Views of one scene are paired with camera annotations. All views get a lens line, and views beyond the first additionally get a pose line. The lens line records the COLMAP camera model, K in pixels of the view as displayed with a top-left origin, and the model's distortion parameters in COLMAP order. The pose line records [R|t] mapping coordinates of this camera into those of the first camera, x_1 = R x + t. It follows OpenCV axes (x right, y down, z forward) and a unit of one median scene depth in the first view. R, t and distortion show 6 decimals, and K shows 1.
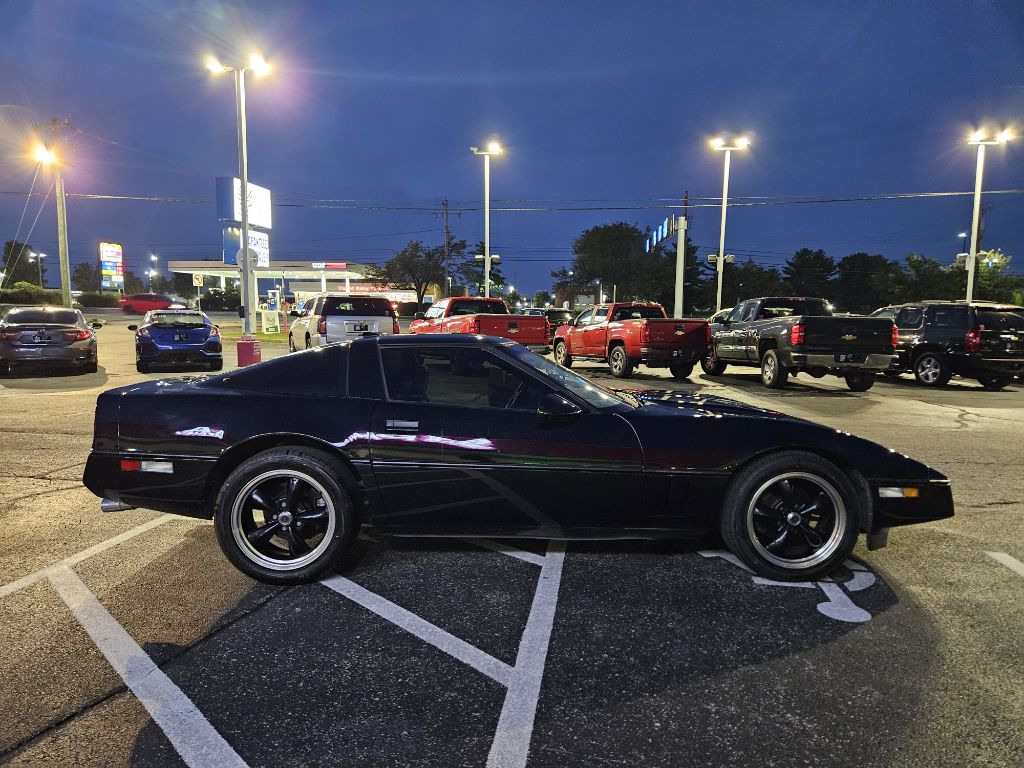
lens RADIAL K [[694.8, 0, 527.4], [0, 694.8, 377.4], [0, 0, 1]] dist [0.045593, -0.039318]
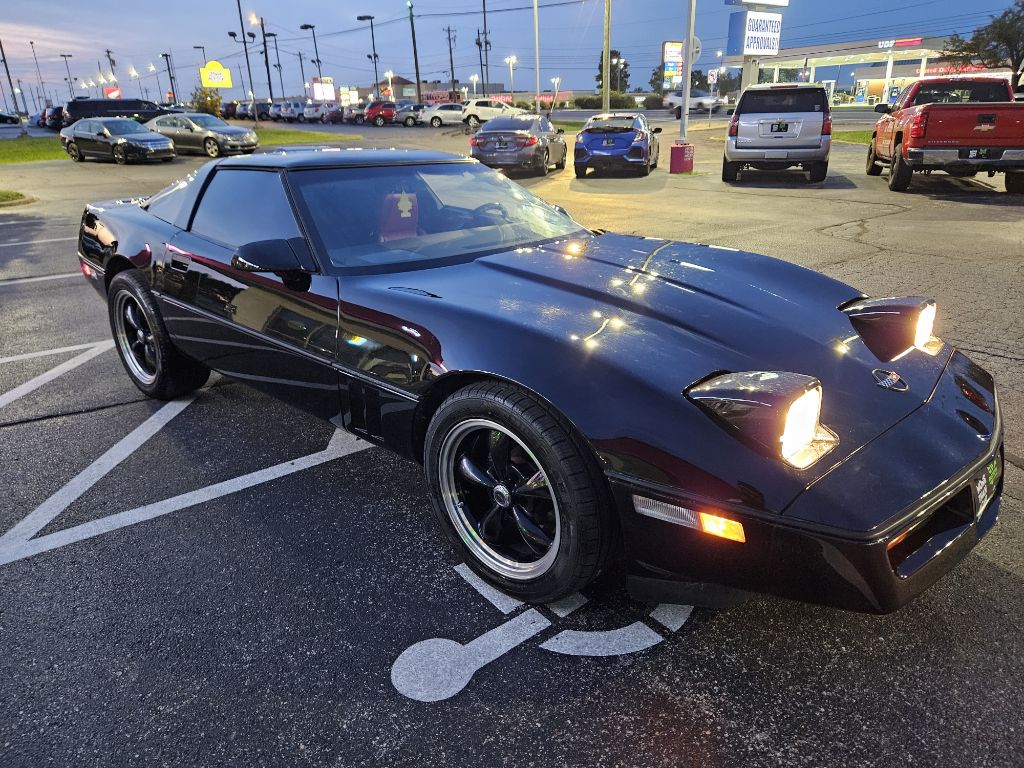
lens RADIAL K [[694.8, 0, 518.3], [0, 694.8, 381.0], [0, 0, 1]] dist [0.045593, -0.039318]
pose [[0.712871, 0.220940, -0.665583, 0.171280], [-0.028972, 0.957544, 0.286826, -0.012334], [0.700697, -0.185187, 0.689007, 0.143375]]
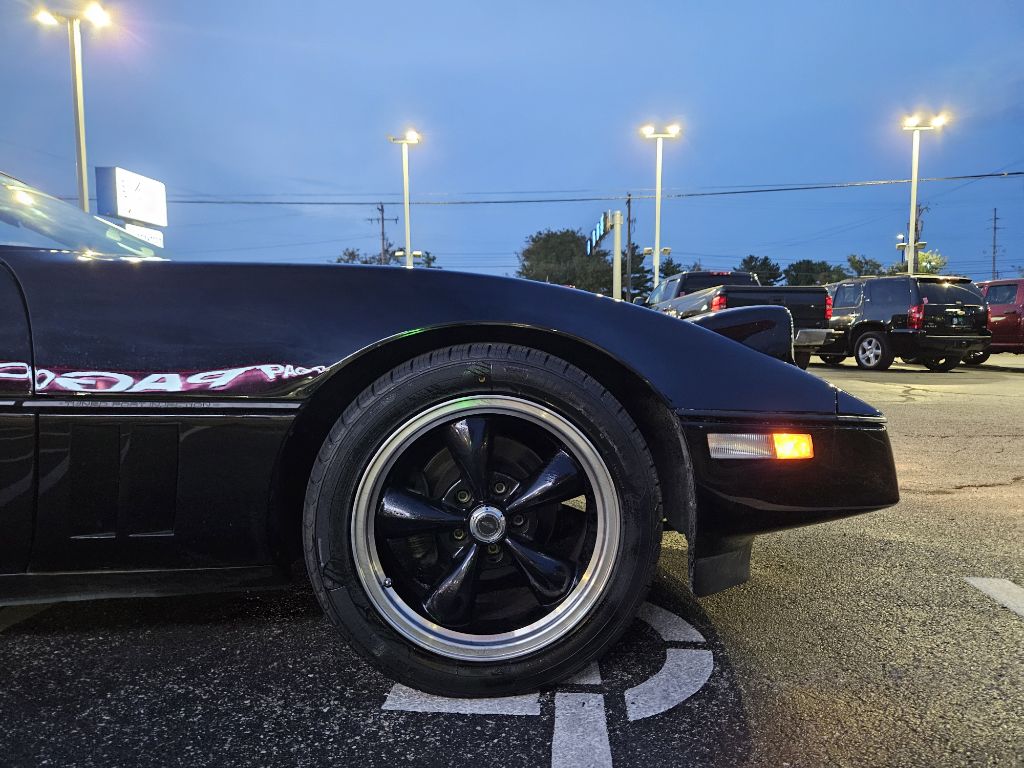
lens RADIAL K [[694.8, 0, 538.6], [0, 694.8, 375.7], [0, 0, 1]] dist [0.045593, -0.039318]
pose [[0.997151, -0.024147, 0.071463, 0.087176], [0.025973, 0.999357, -0.024735, 0.030201], [-0.070819, 0.026521, 0.997137, 0.142388]]
